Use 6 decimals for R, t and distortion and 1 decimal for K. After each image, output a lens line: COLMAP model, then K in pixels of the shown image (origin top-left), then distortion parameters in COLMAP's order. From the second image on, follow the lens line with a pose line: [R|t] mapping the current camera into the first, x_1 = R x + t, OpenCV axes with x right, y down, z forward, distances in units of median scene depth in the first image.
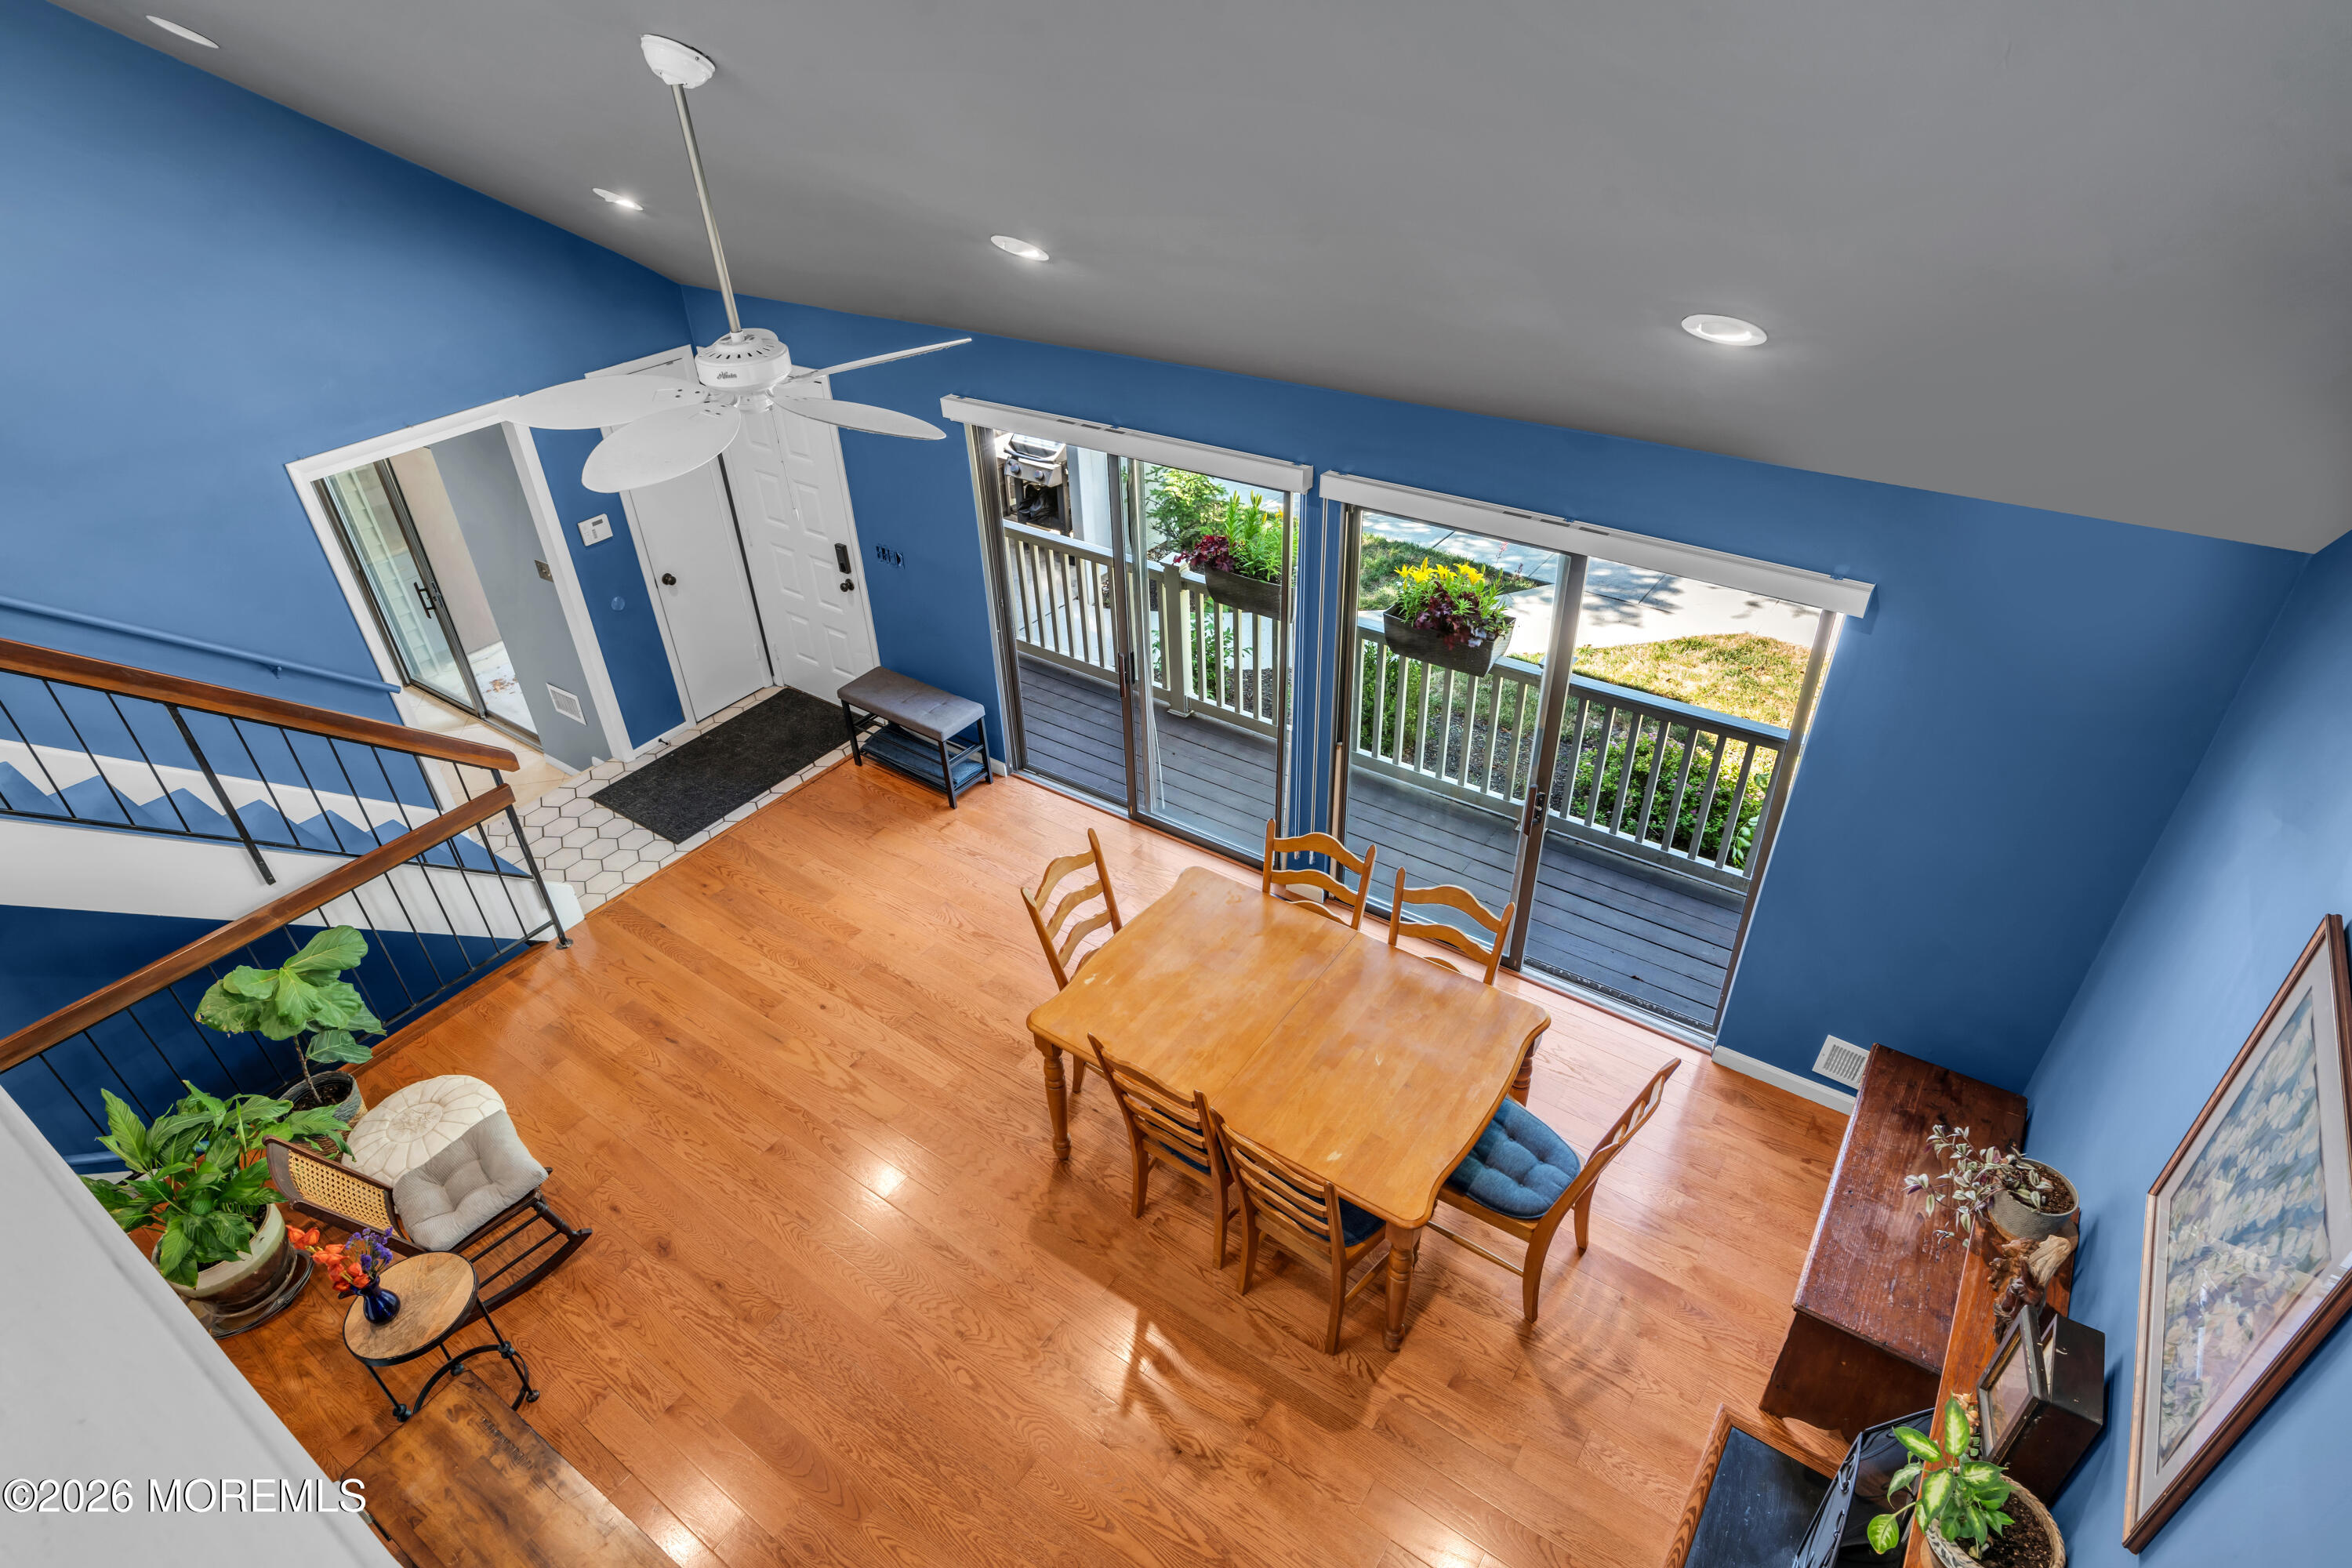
lens RADIAL K [[1241.8, 0, 1176.0], [0, 1241.8, 784.0], [0, 0, 1]] dist [-0.006546, 0.000136]
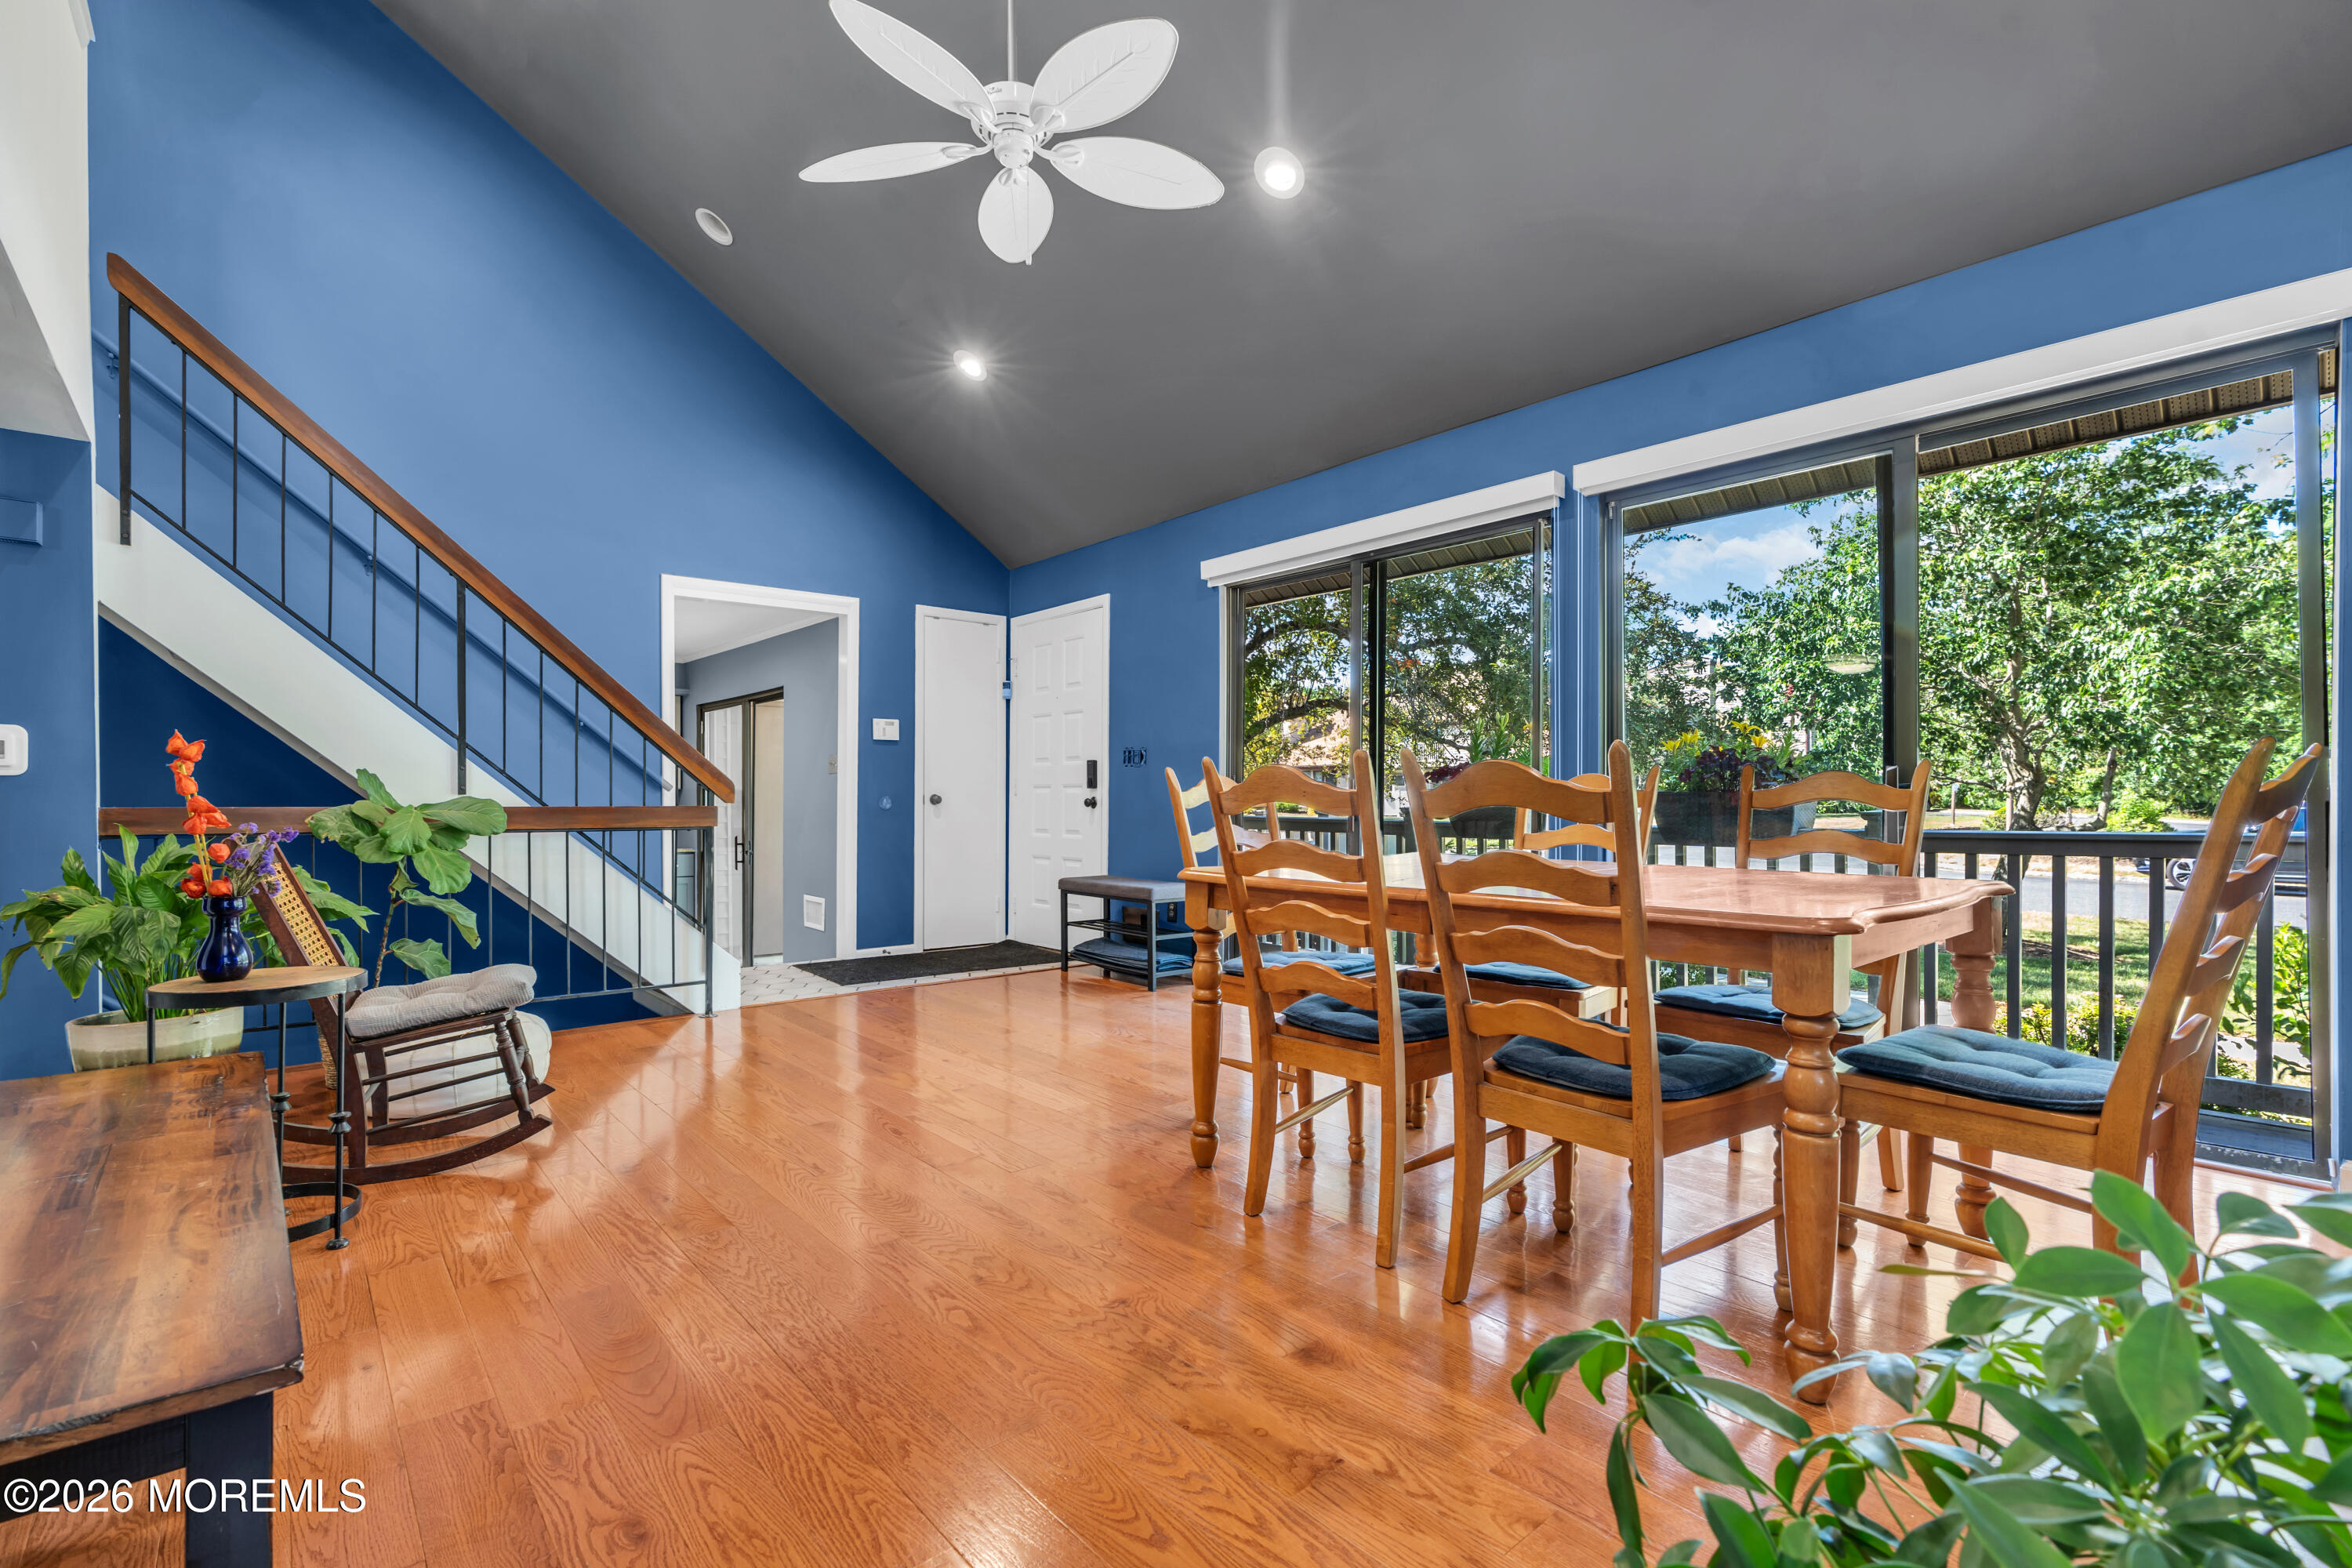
lens RADIAL K [[1064.3, 0, 1165.7], [0, 1064.3, 803.4], [0, 0, 1]] dist [-0.009646, 0.000774]
pose [[0.967995, 0.032411, -0.248868, 0.022698], [-0.166881, 0.823762, -0.541819, 0.415385], [0.187447, 0.566009, 0.802806, 0.395869]]
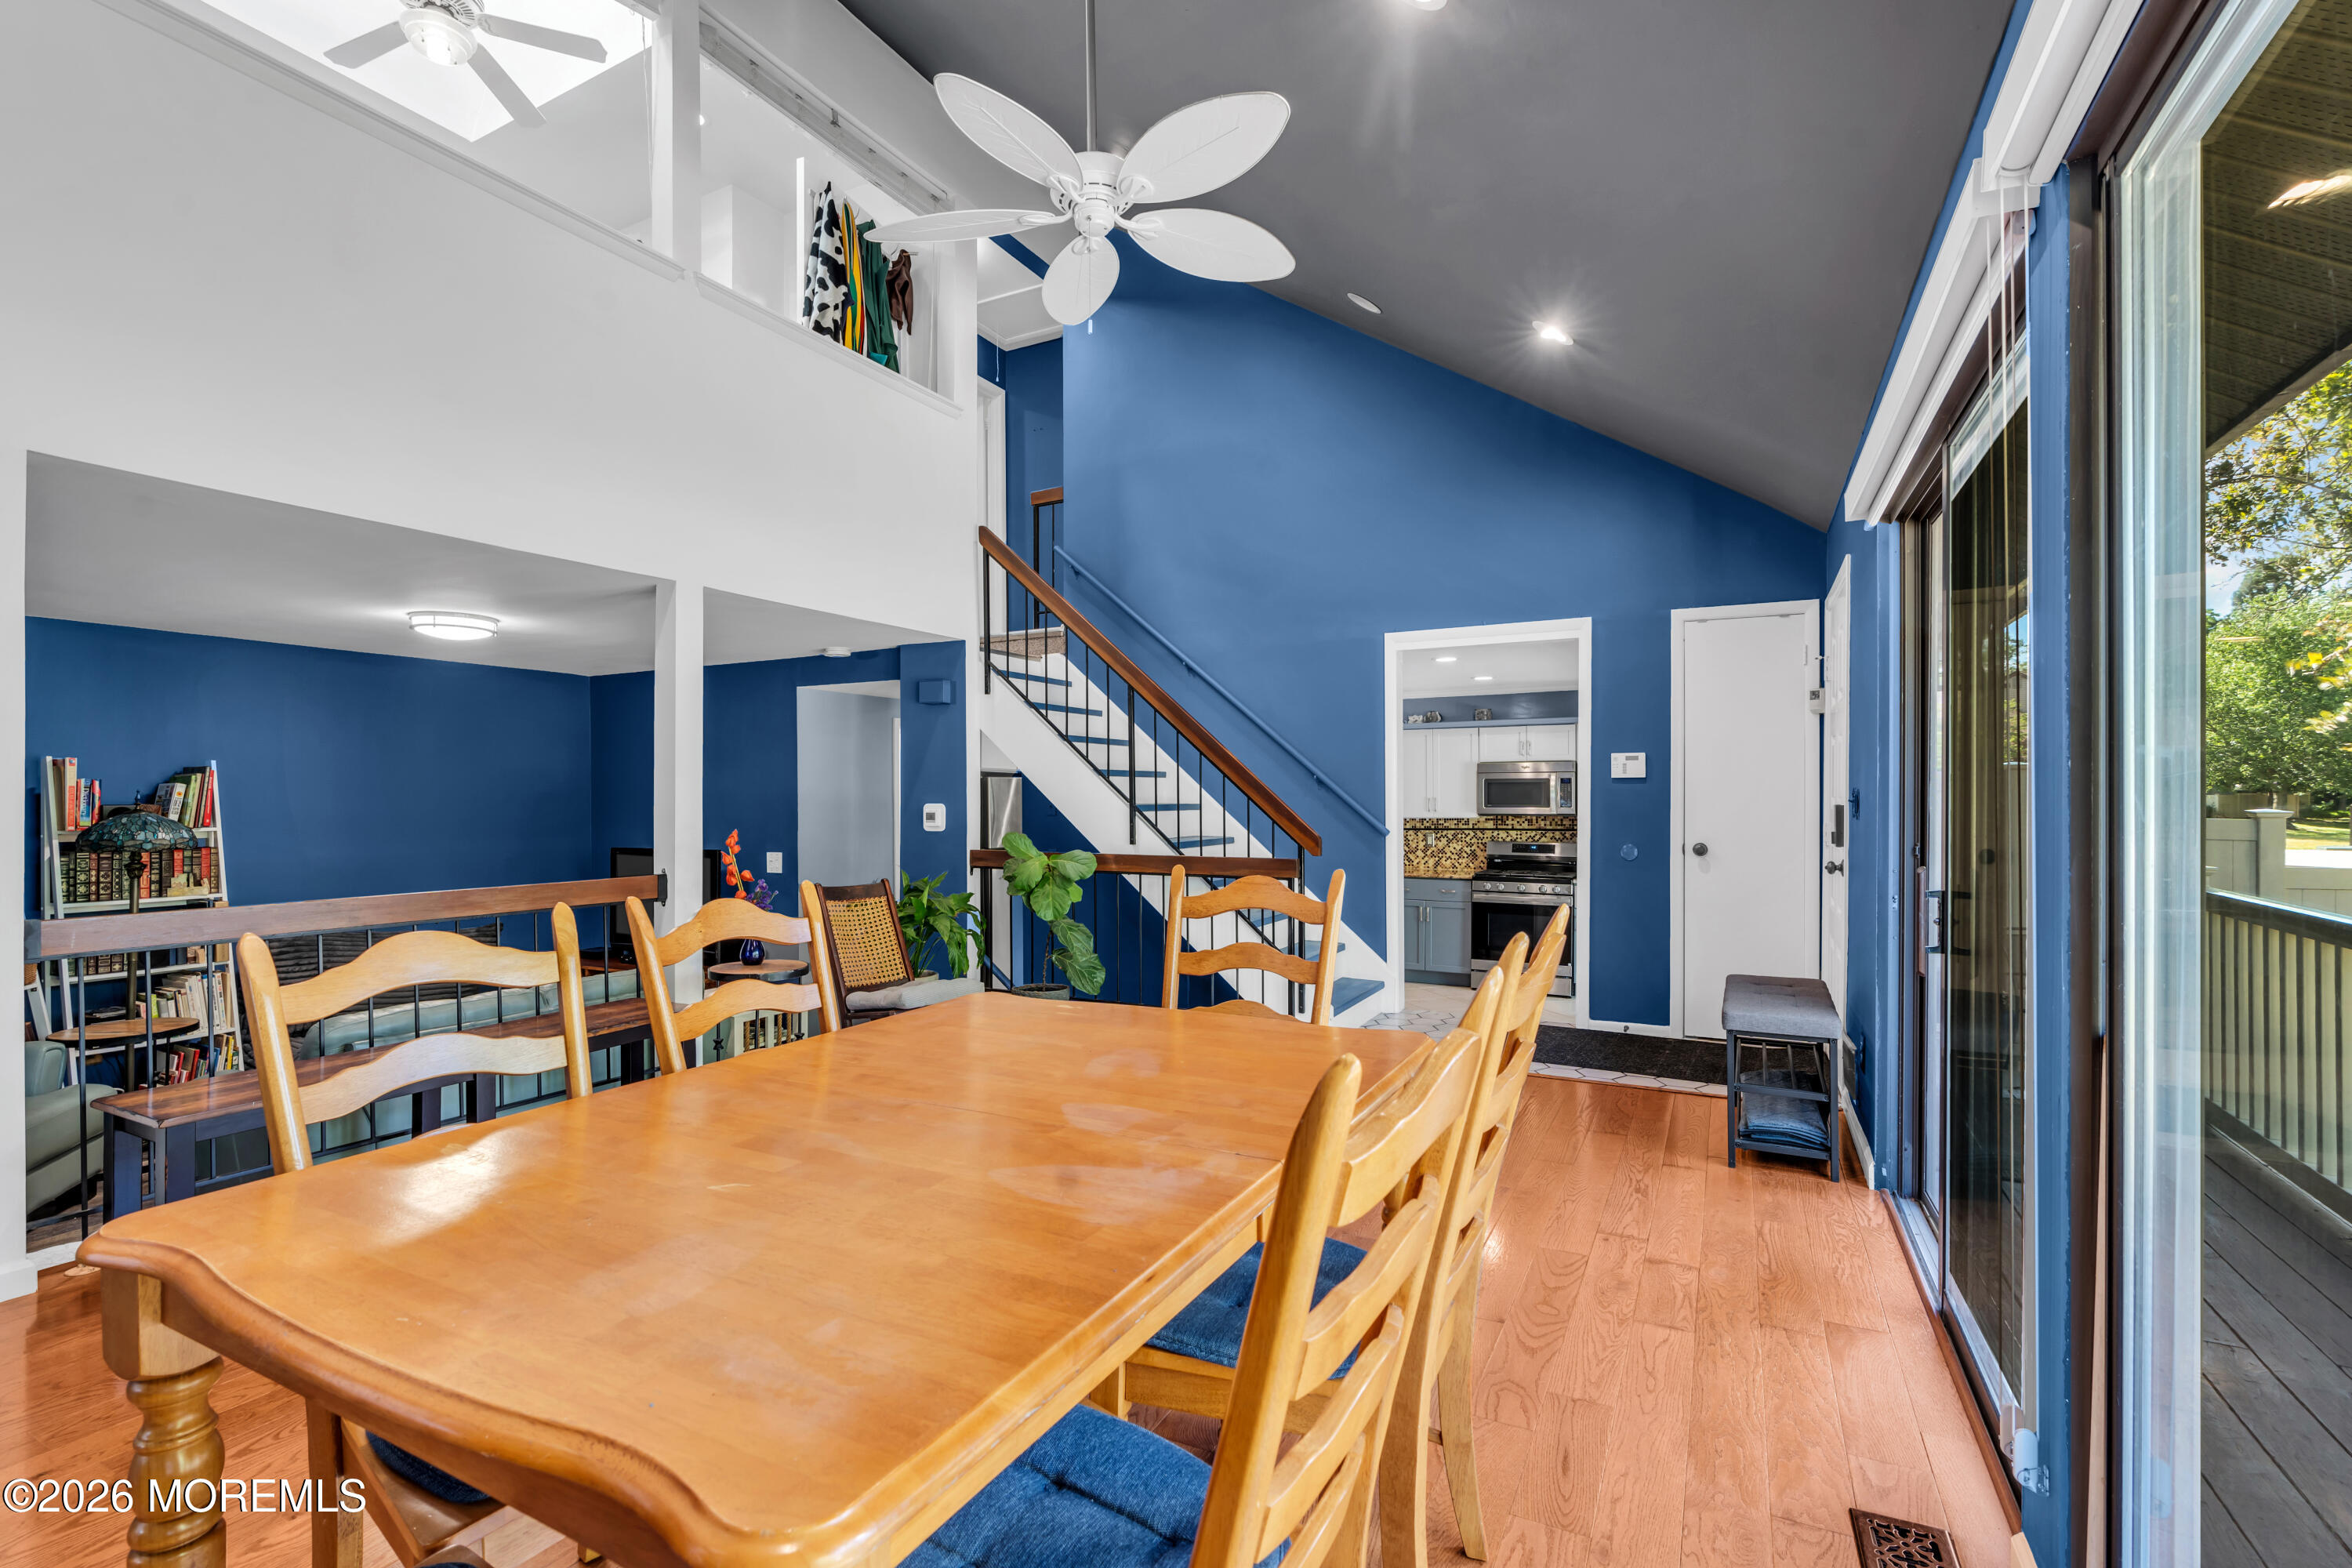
lens RADIAL K [[1032.7, 0, 1177.3], [0, 1032.7, 796.8], [0, 0, 1]] dist [-0.007865, 0.001105]
pose [[0.121075, 0.029806, -0.992196, 0.343900], [-0.564945, 0.823945, -0.044187, 0.055880], [0.816197, 0.565886, 0.116598, 0.809265]]
